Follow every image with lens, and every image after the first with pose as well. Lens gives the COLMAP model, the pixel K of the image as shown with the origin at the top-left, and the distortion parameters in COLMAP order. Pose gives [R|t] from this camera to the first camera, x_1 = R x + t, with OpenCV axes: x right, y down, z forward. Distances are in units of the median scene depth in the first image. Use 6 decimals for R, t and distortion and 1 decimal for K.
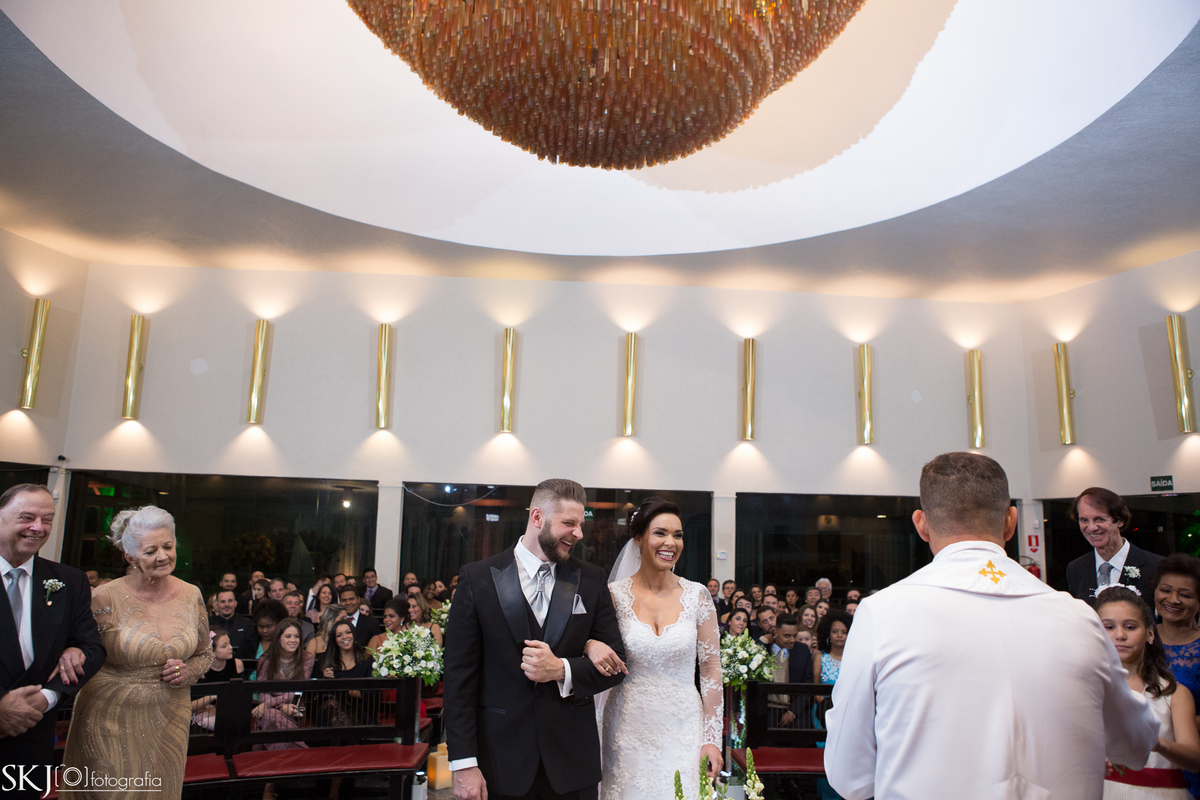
lens RADIAL K [[866.5, 0, 600.1], [0, 866.5, 394.9], [0, 0, 1]] dist [-0.087407, 0.048847]
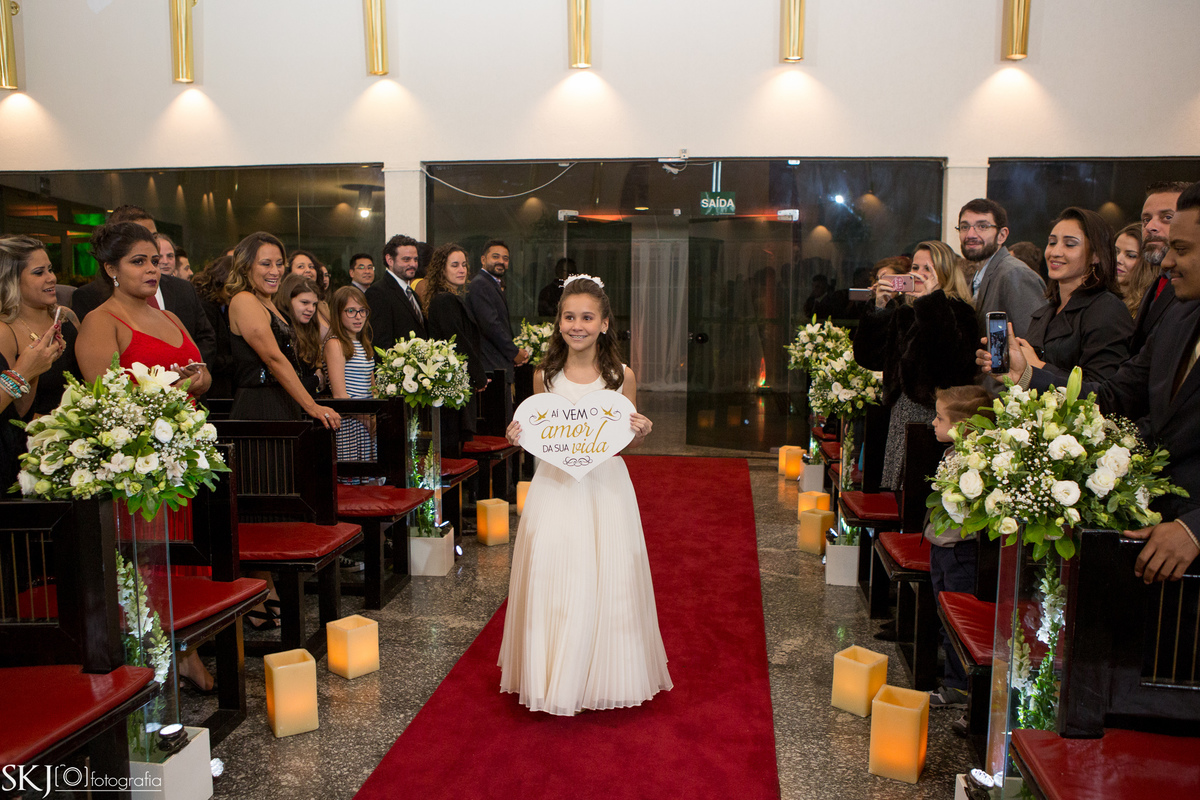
lens RADIAL K [[922.9, 0, 607.3], [0, 922.9, 410.0], [0, 0, 1]] dist [-0.075839, 0.039140]
pose [[0.977783, 0.004062, -0.209582, 0.060955], [0.052208, 0.963588, 0.262245, 0.162910], [0.203016, -0.267361, 0.941967, 0.552099]]
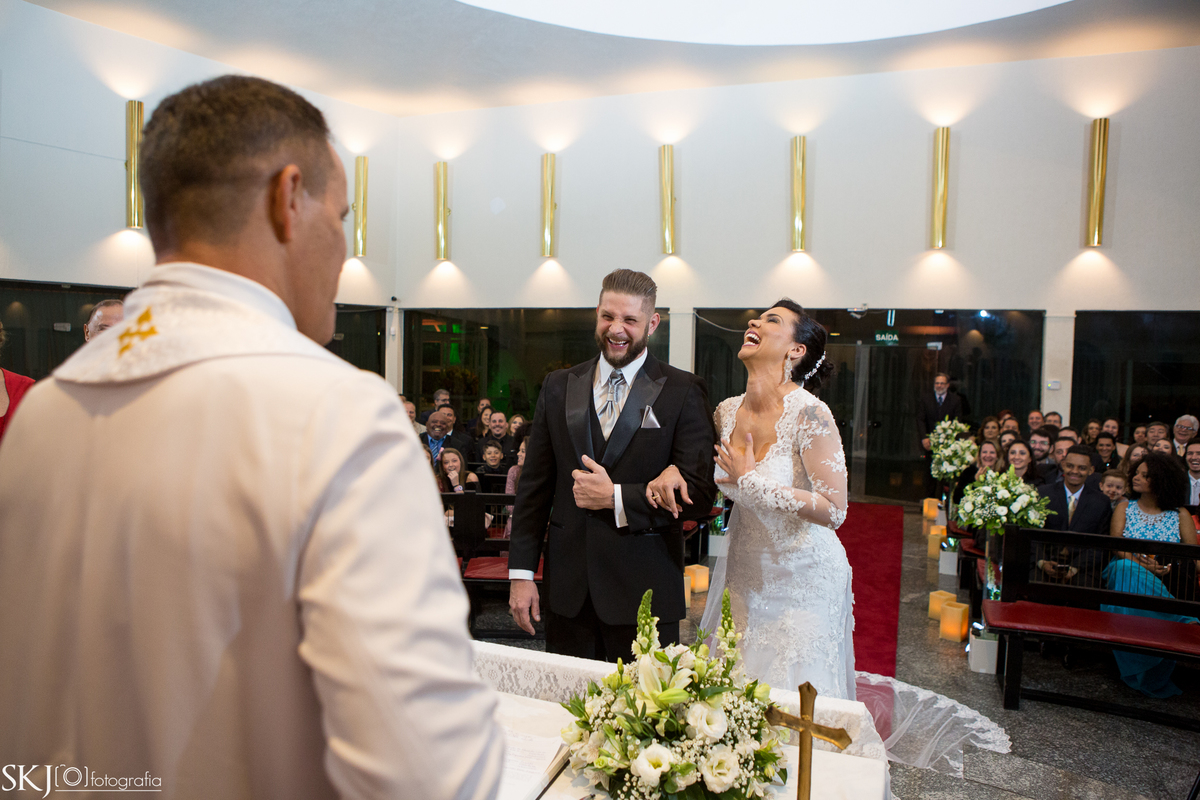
lens RADIAL K [[866.5, 0, 581.9], [0, 866.5, 402.6], [0, 0, 1]] dist [-0.087407, 0.048847]
pose [[0.901849, 0.015918, -0.431759, 0.126976], [0.069536, 0.980946, 0.181412, 0.028778], [0.426420, -0.193629, 0.883558, 0.086922]]
